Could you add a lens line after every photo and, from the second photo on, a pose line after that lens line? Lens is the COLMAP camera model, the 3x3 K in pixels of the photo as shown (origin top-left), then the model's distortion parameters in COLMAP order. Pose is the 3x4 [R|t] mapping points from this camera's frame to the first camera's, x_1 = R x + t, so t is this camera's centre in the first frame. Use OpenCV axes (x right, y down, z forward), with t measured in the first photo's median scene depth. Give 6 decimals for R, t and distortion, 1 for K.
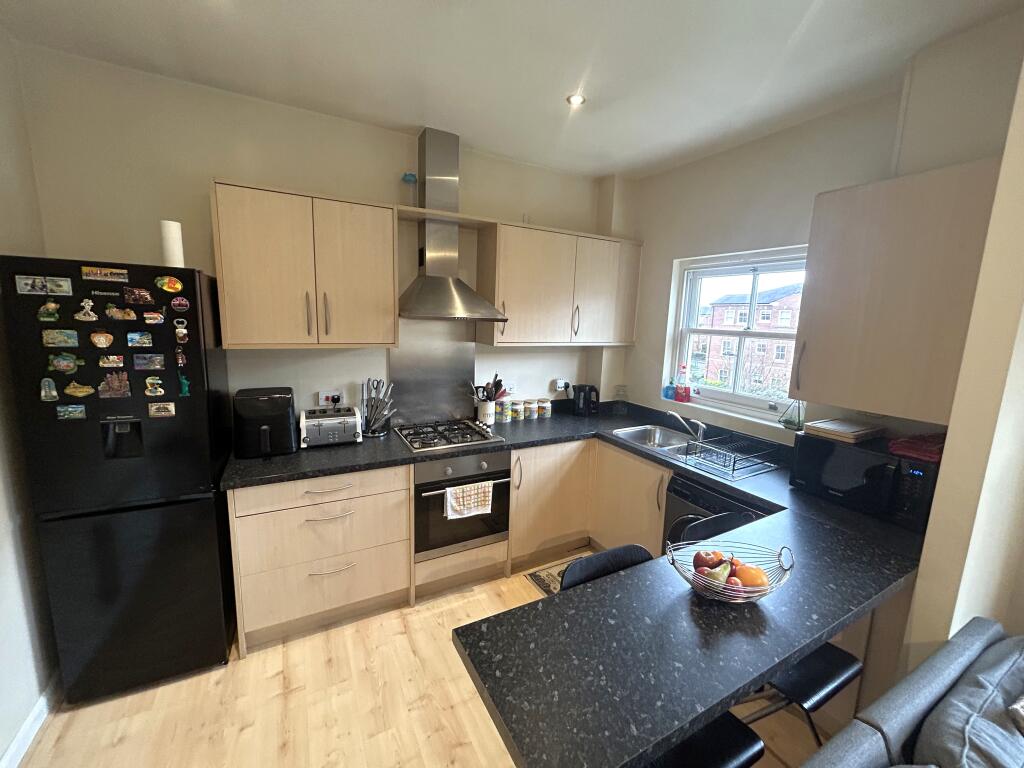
lens RADIAL K [[411.0, 0, 514.0], [0, 411.0, 383.6], [0, 0, 1]] dist [0.000287, -0.000297]
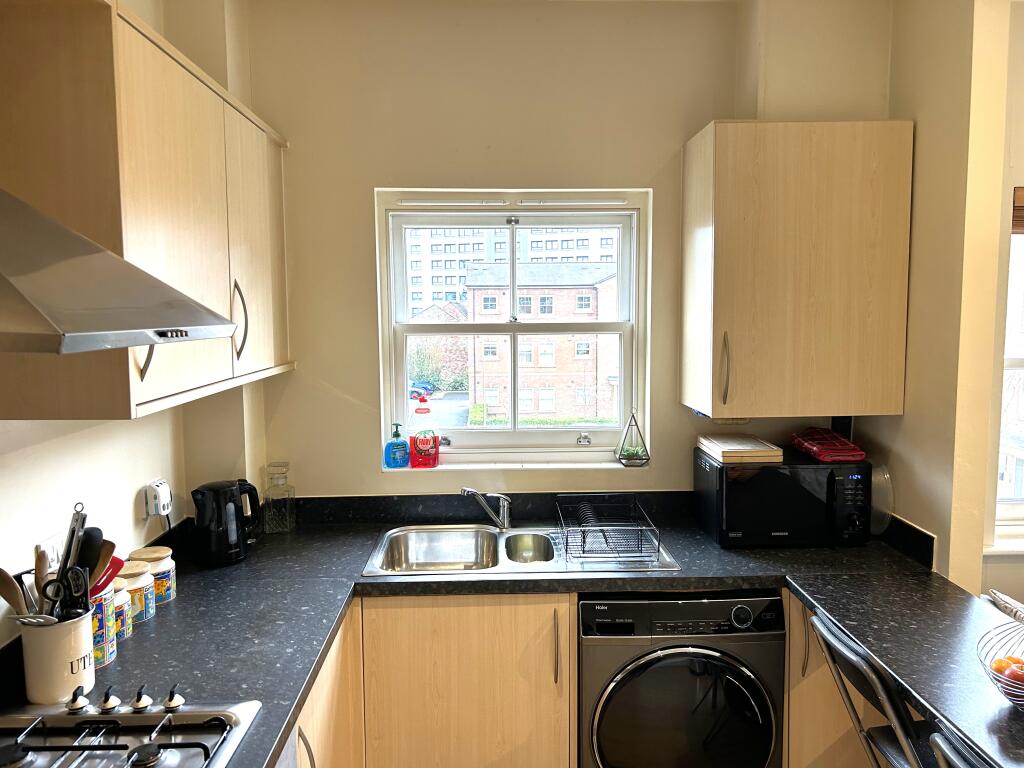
lens RADIAL K [[769.3, 0, 519.4], [0, 769.3, 380.6], [0, 0, 1]] dist [0.064911, -0.067897]
pose [[0.446602, -0.120592, 0.886569, -0.427540], [0.165427, 0.984921, 0.050637, -0.102576], [-0.879307, 0.124048, 0.459817, 0.502548]]
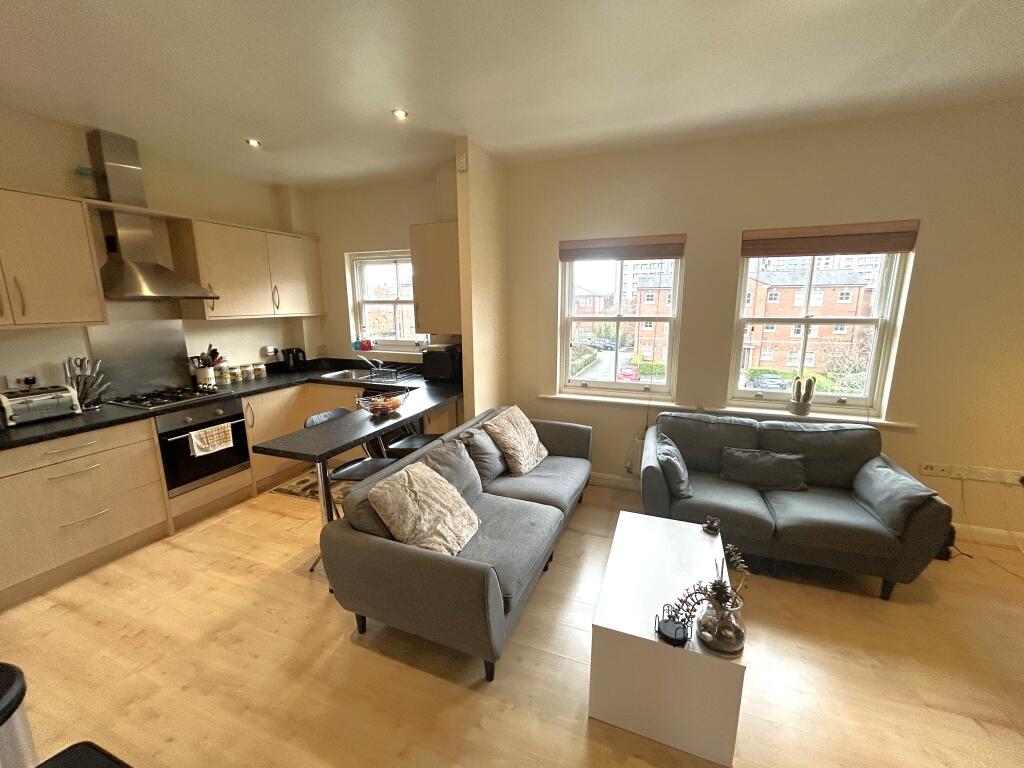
lens RADIAL K [[411.0, 0, 514.0], [0, 411.0, 383.6], [0, 0, 1]] dist [0.000287, -0.000297]
pose [[0.764109, -0.161973, 0.624421, -0.148503], [0.134034, 0.986704, 0.091929, 0.109635], [-0.631009, 0.013450, 0.775659, -0.548364]]
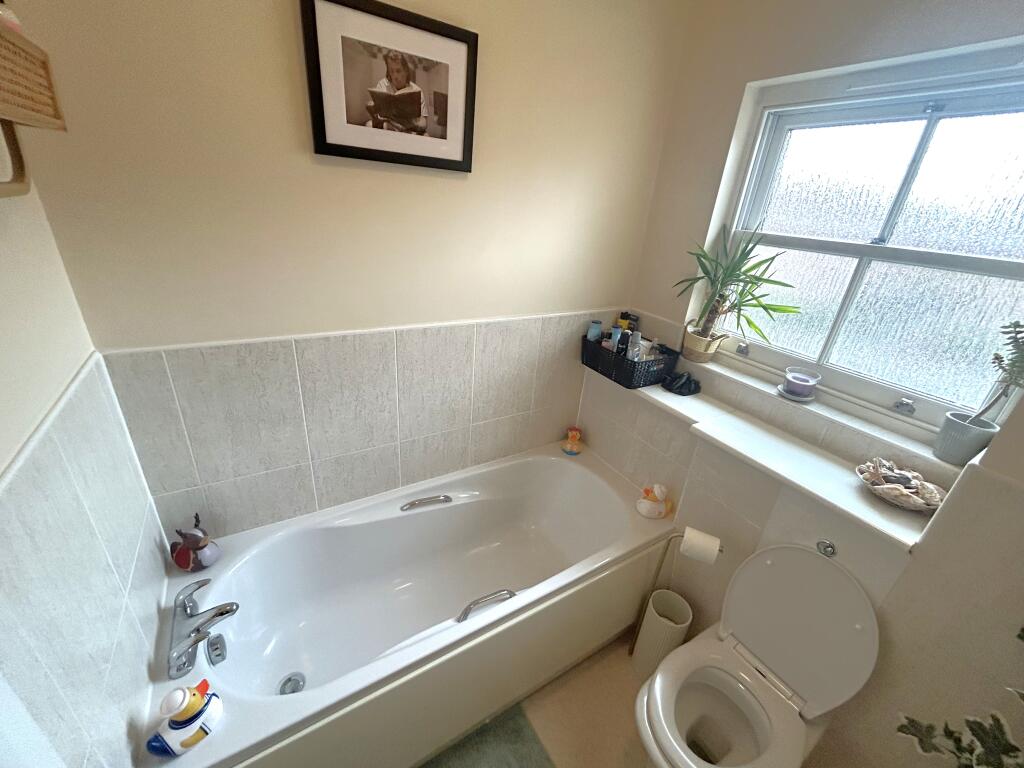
lens RADIAL K [[411.0, 0, 514.0], [0, 411.0, 383.6], [0, 0, 1]] dist [0.000287, -0.000297]
pose [[0.996846, 0.023779, 0.075712, 0.090629], [-0.042591, 0.965317, 0.257582, -0.076522], [-0.066961, -0.259994, 0.963286, 0.506501]]
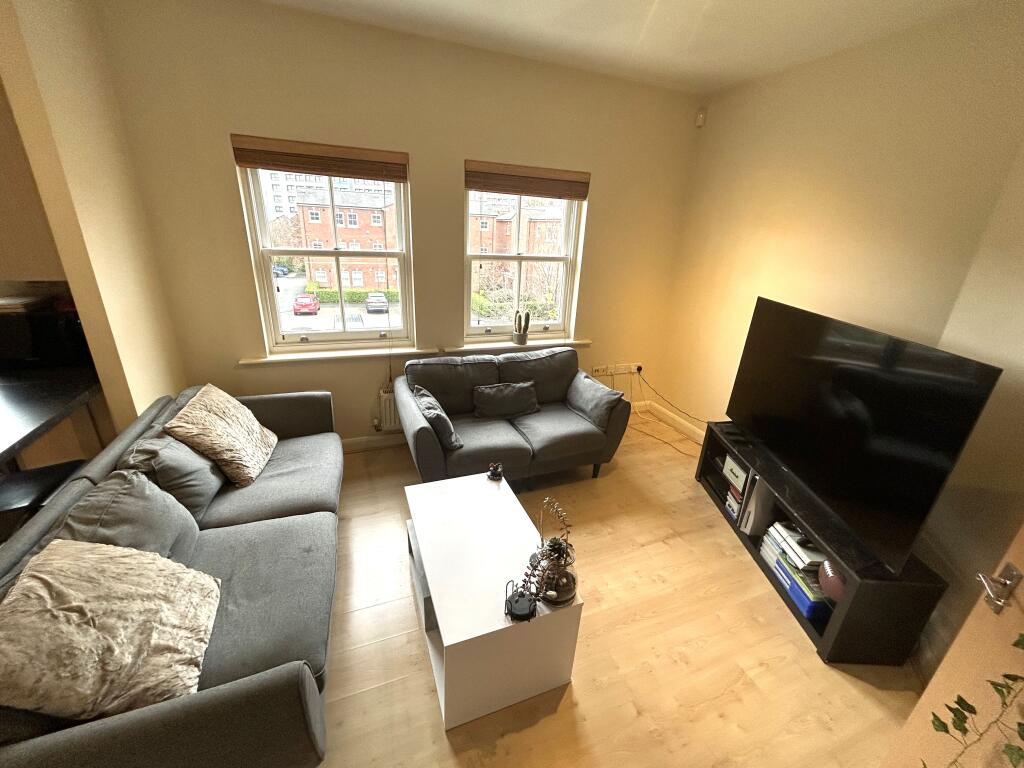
lens RADIAL K [[411.0, 0, 514.0], [0, 411.0, 383.6], [0, 0, 1]] dist [0.000287, -0.000297]
pose [[0.127532, -0.373846, 0.918681, -0.077736], [0.117135, 0.925439, 0.360335, 0.051279], [-0.984893, 0.061655, 0.161813, -0.335652]]
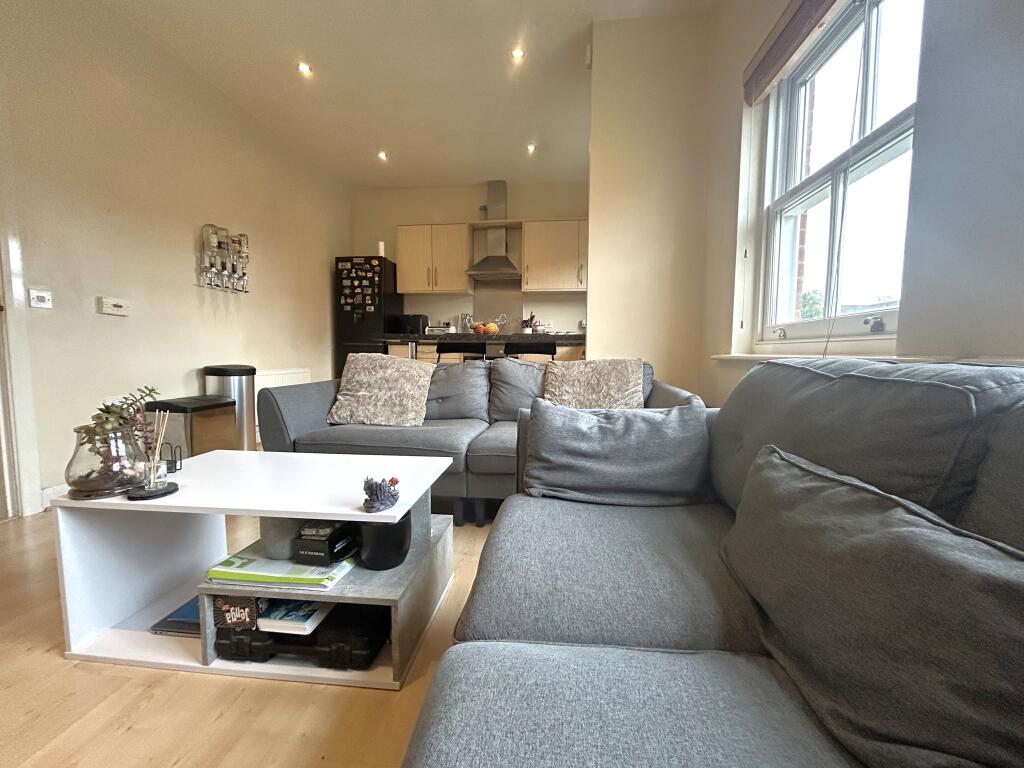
lens RADIAL K [[411.0, 0, 514.0], [0, 411.0, 383.6], [0, 0, 1]] dist [0.000287, -0.000297]
pose [[0.822855, 0.016951, -0.567999, 0.937220], [-0.072648, 0.994491, -0.075565, 0.439357], [0.563589, 0.103443, 0.819553, -0.404128]]
